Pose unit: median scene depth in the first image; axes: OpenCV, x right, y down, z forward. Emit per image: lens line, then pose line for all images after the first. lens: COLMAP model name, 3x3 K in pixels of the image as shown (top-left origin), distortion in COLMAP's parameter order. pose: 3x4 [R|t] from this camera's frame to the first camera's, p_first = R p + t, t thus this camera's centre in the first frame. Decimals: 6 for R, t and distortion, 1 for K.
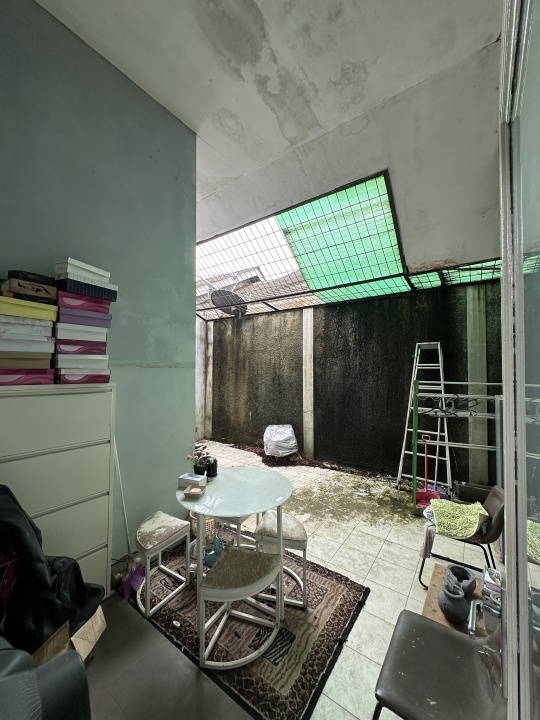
lens RADIAL K [[288.7, 0, 271.4], [0, 288.7, 361.0], [0, 0, 1]] dist [-0.003213, 0.000427]
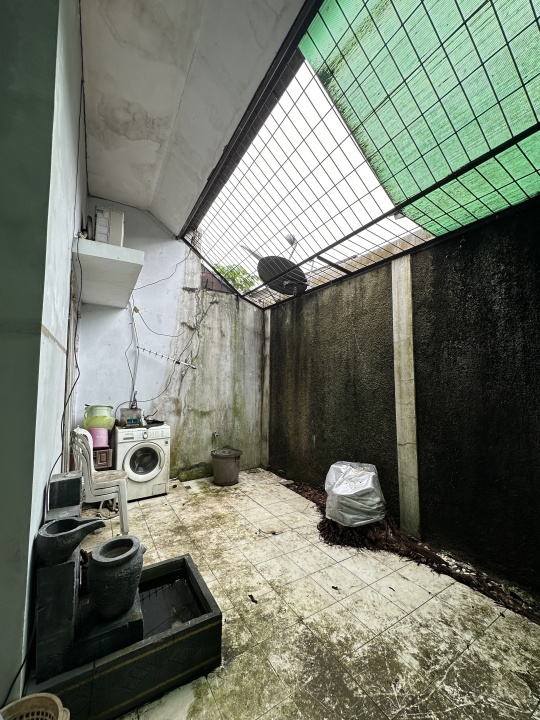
lens RADIAL K [[288.7, 0, 269.9], [0, 288.7, 360.3], [0, 0, 1]] dist [-0.003213, 0.000427]
pose [[0.923135, -0.027194, -0.383514, 0.102000], [0.008017, 0.998640, -0.051513, 0.043818], [0.384393, 0.044479, 0.922097, 0.394634]]
